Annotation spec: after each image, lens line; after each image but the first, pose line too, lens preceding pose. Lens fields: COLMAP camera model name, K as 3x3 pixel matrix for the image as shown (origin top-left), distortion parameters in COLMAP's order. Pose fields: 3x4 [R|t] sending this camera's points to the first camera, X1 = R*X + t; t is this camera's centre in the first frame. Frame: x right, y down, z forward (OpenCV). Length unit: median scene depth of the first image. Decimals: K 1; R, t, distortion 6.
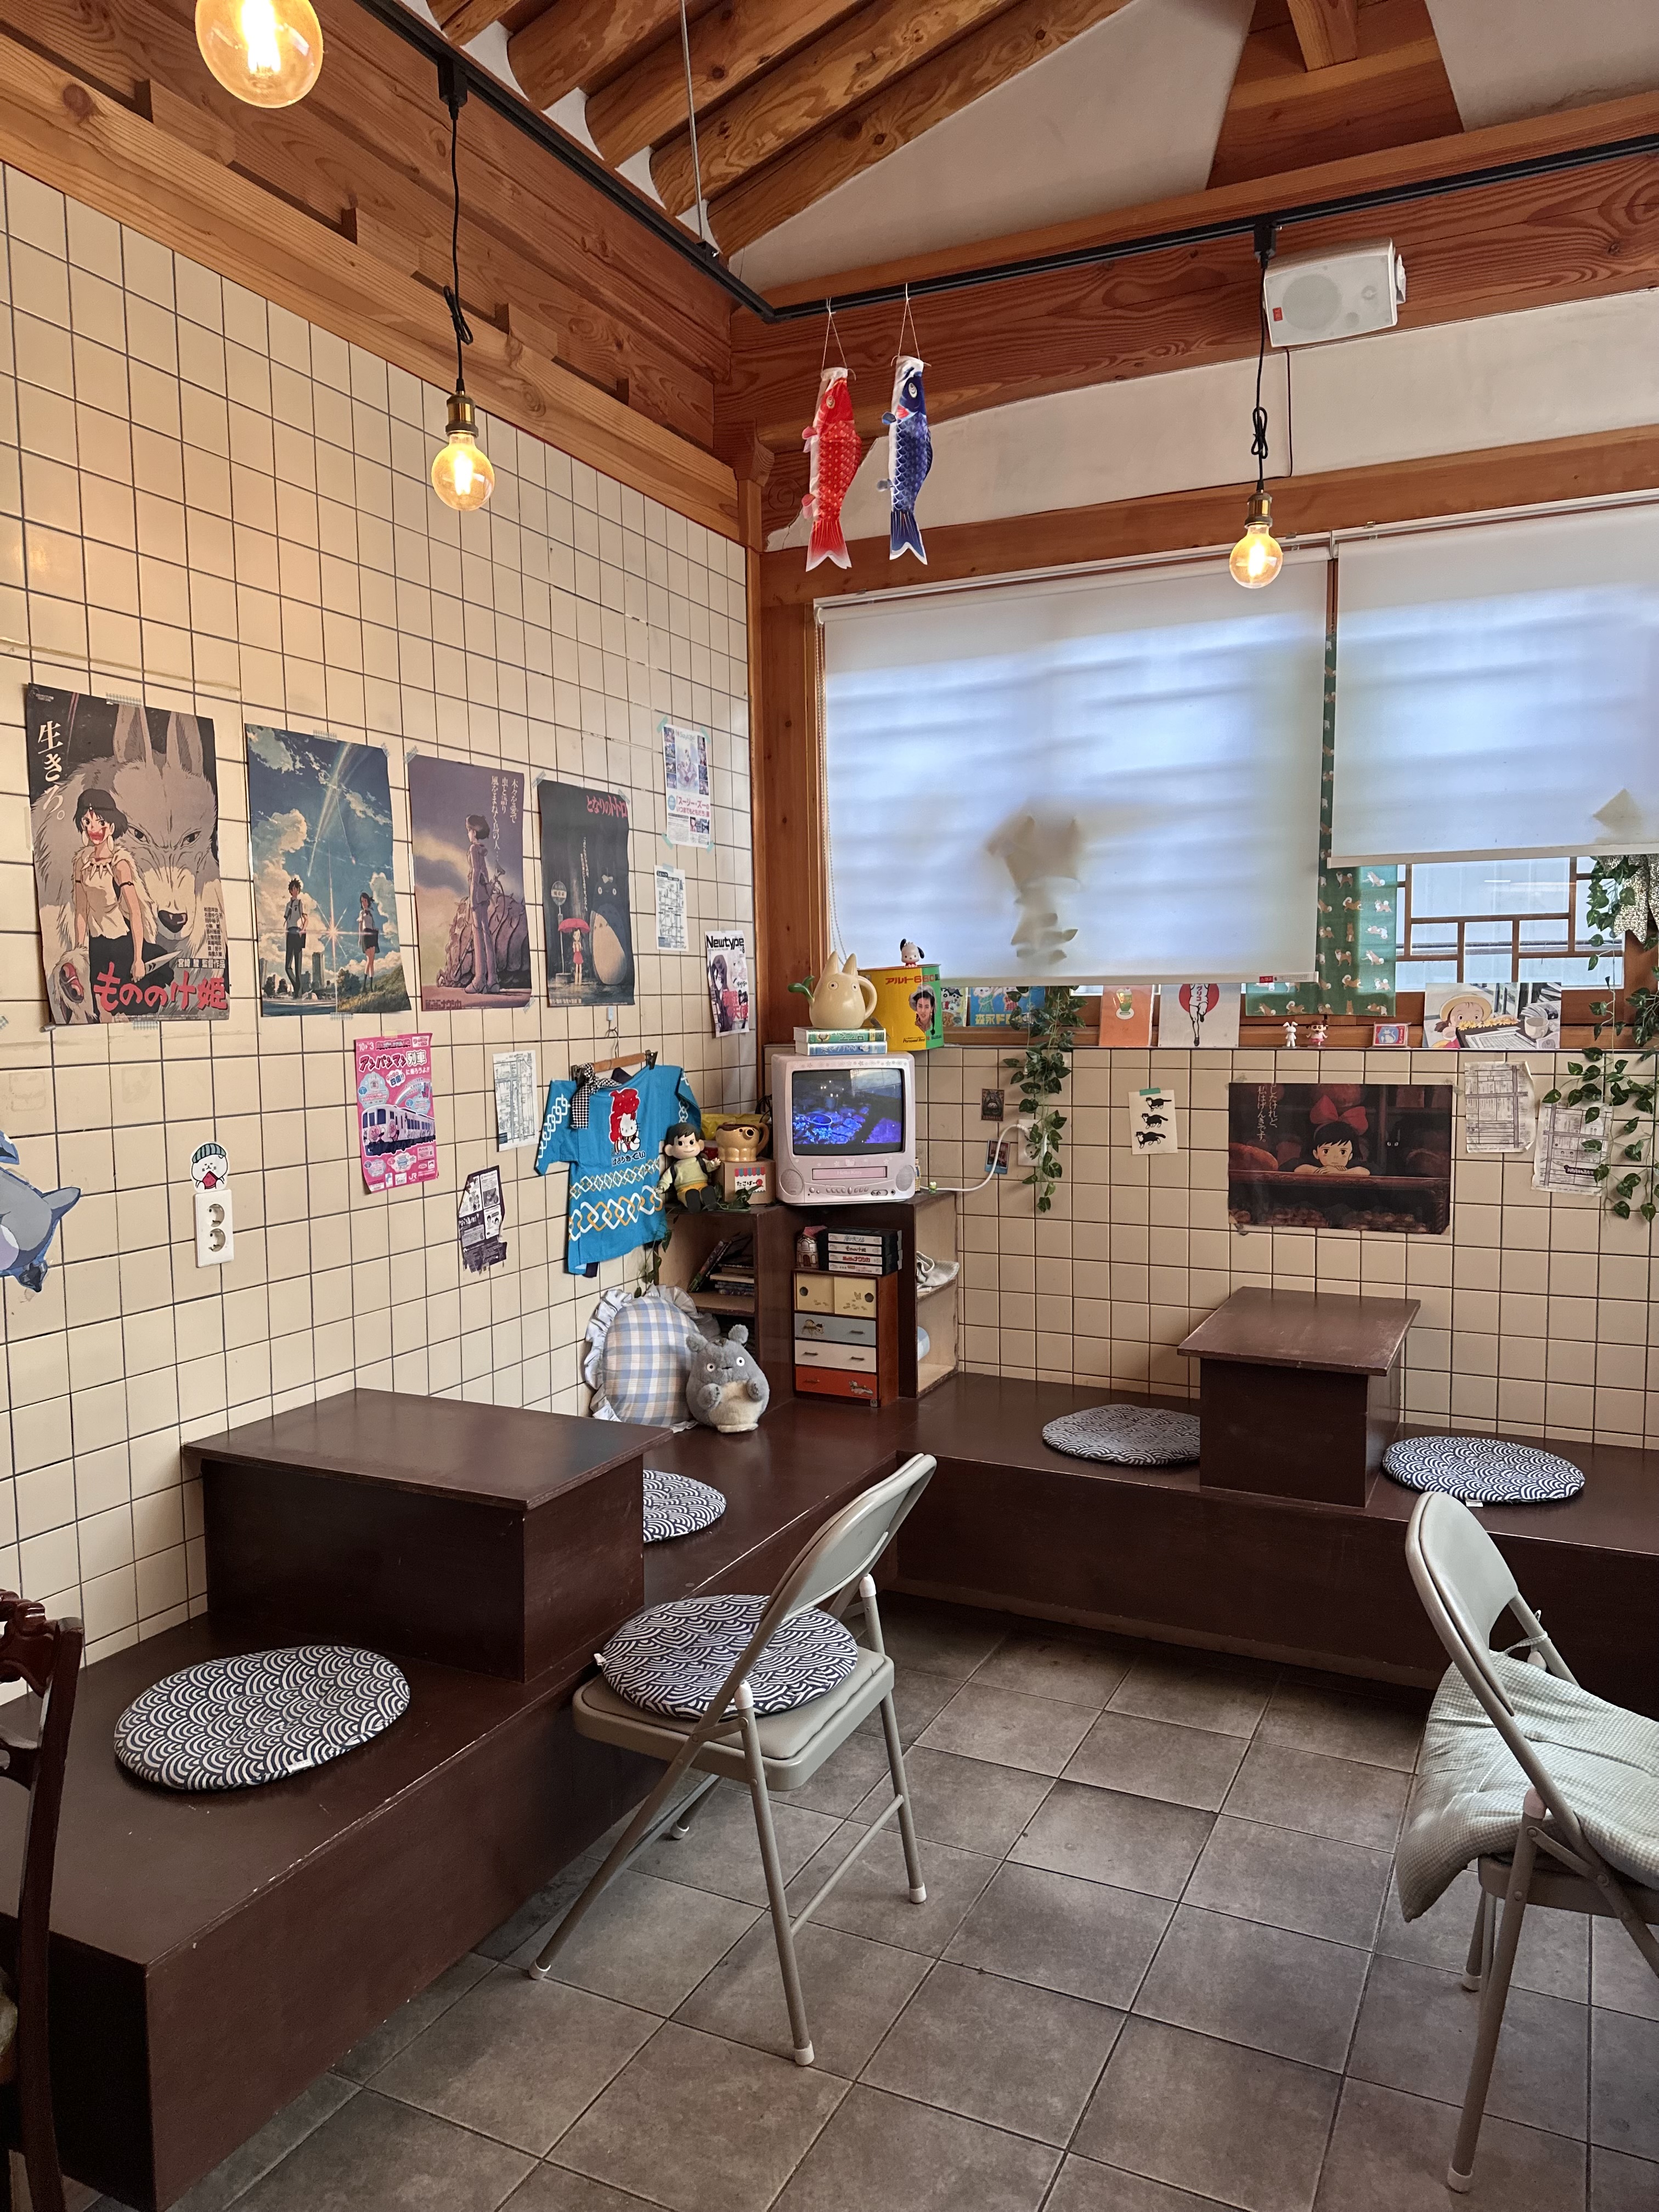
lens RADIAL K [[1541.6, 0, 829.2], [0, 1541.6, 1111.0], [0, 0, 1]] dist [0.000765, 0.000015]
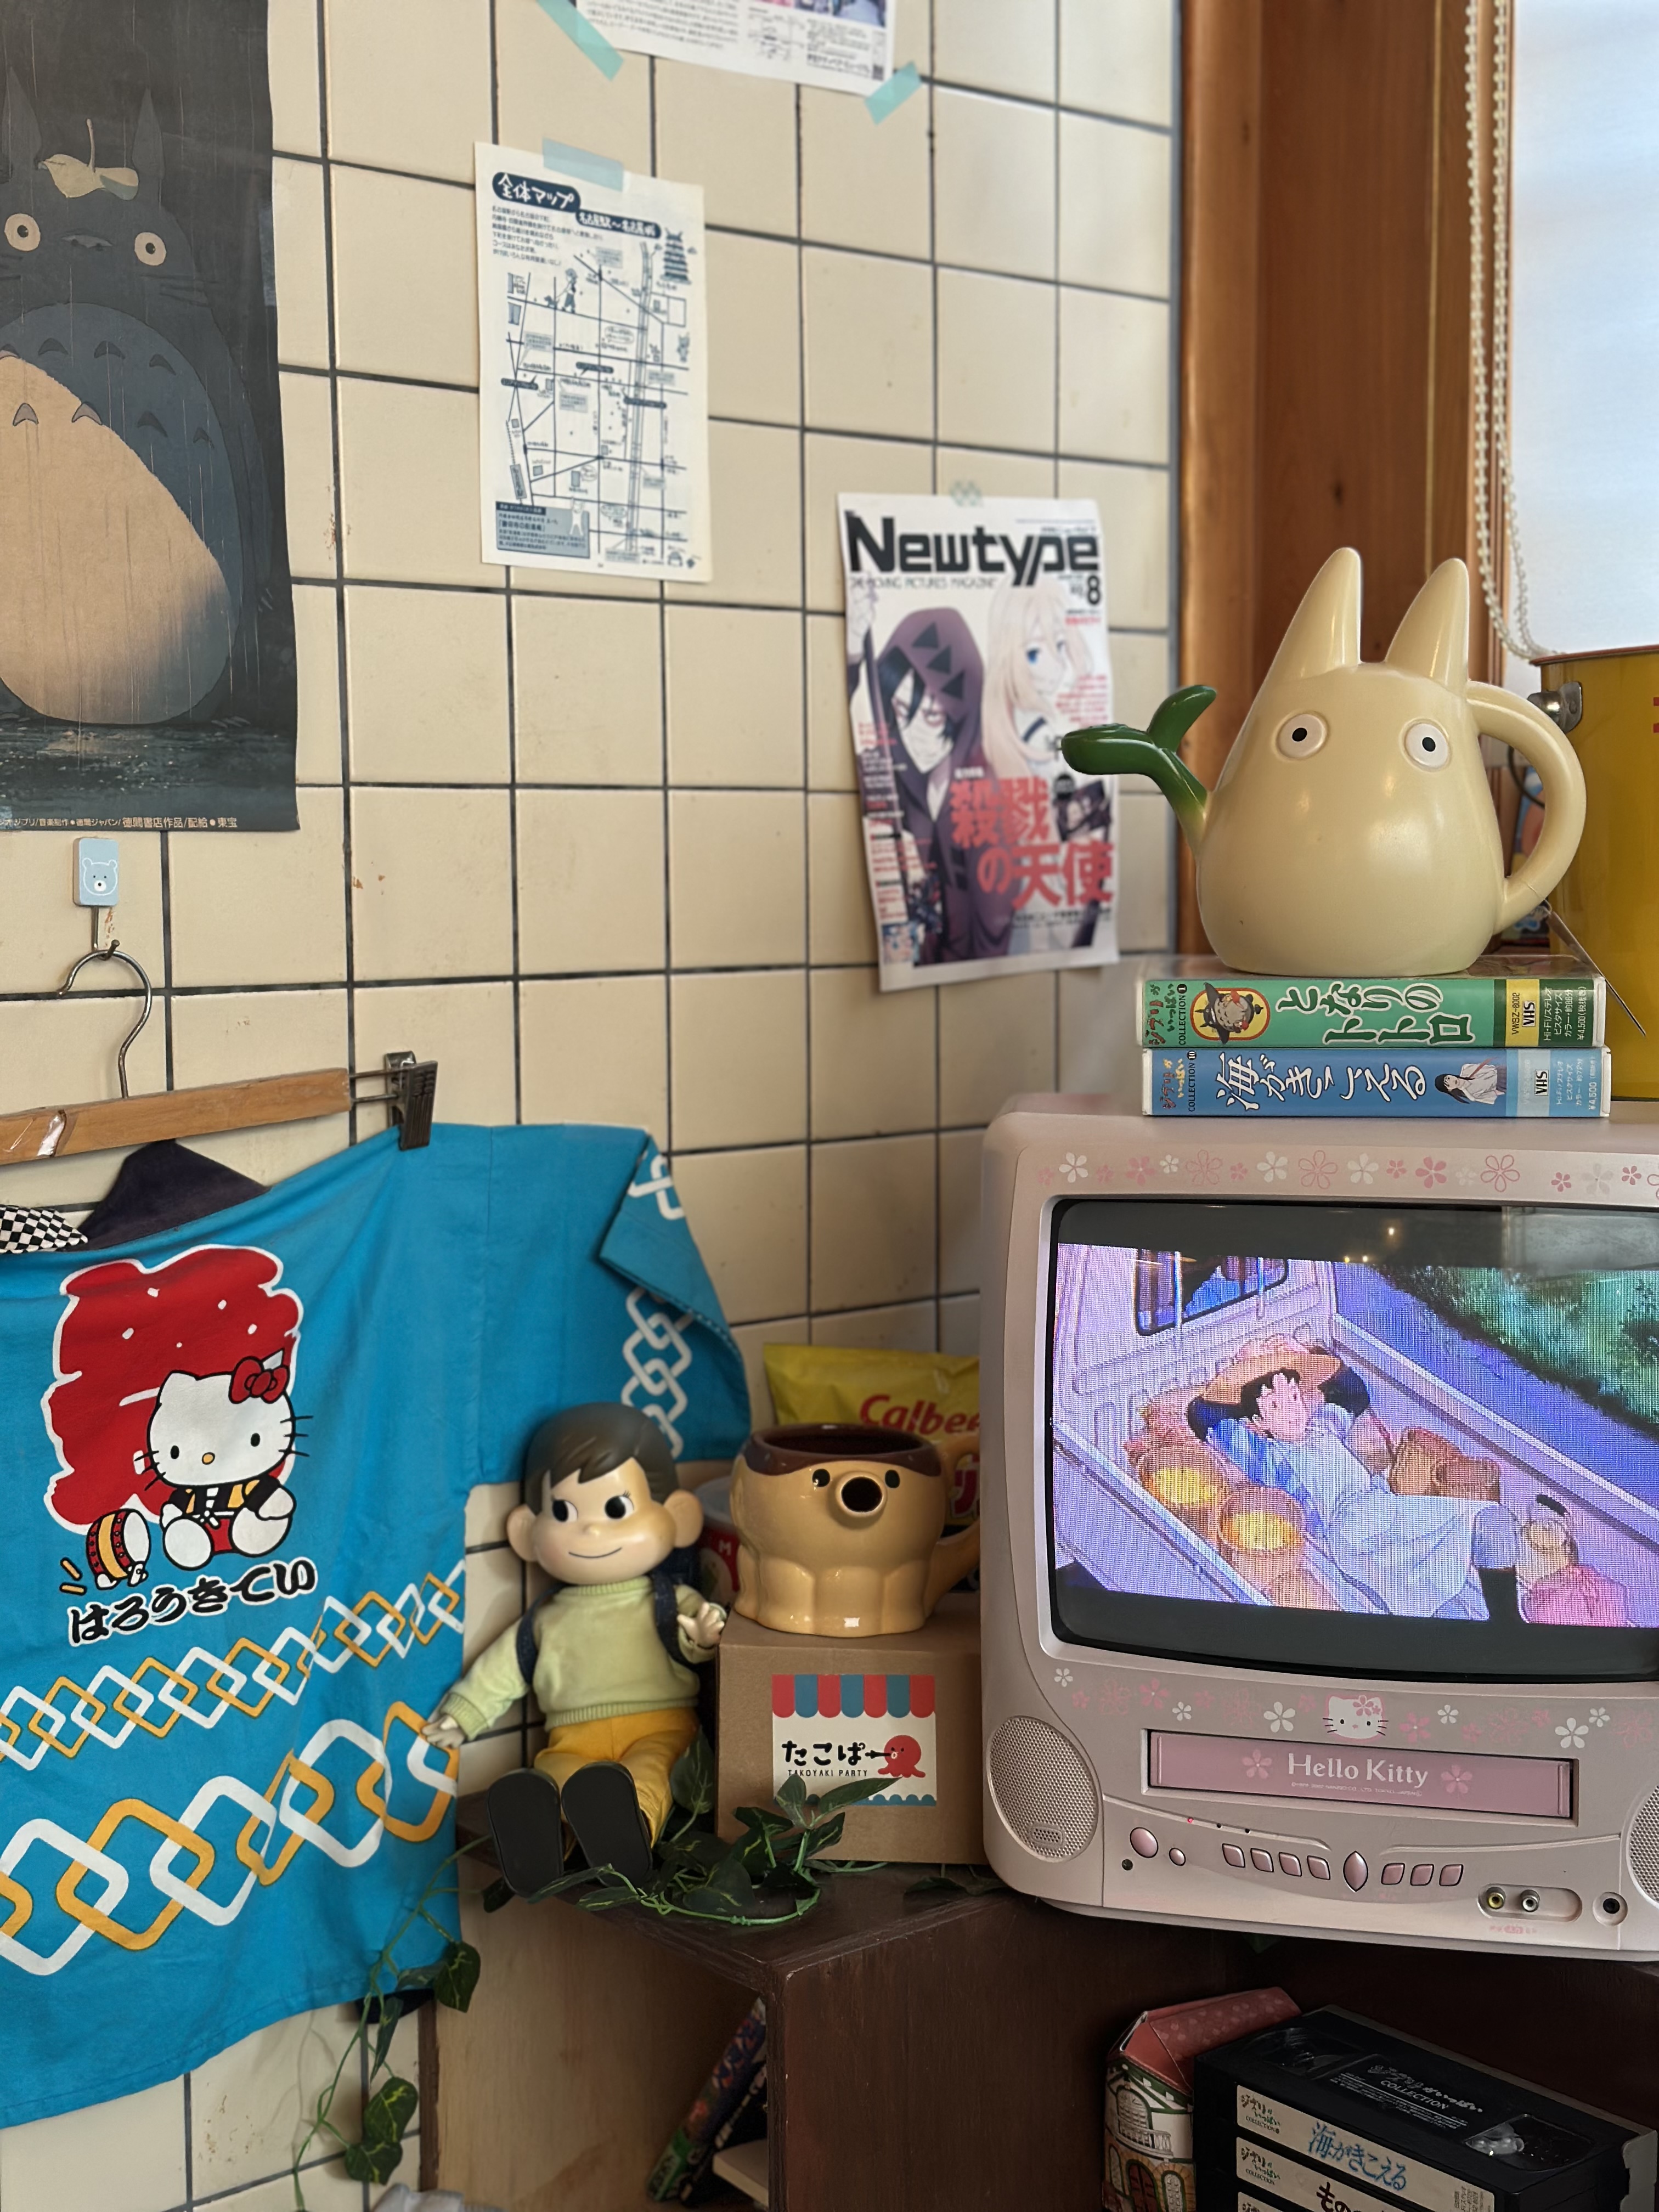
lens RADIAL K [[3067.3, 0, 828.2], [0, 3067.3, 1096.9], [0, 0, 1]] dist [0.108294, 0.000000]
pose [[0.913515, 0.044327, -0.404382, 0.098981], [-0.039108, 0.999011, 0.021163, -0.043980], [0.404920, -0.003518, 0.914345, 0.639385]]
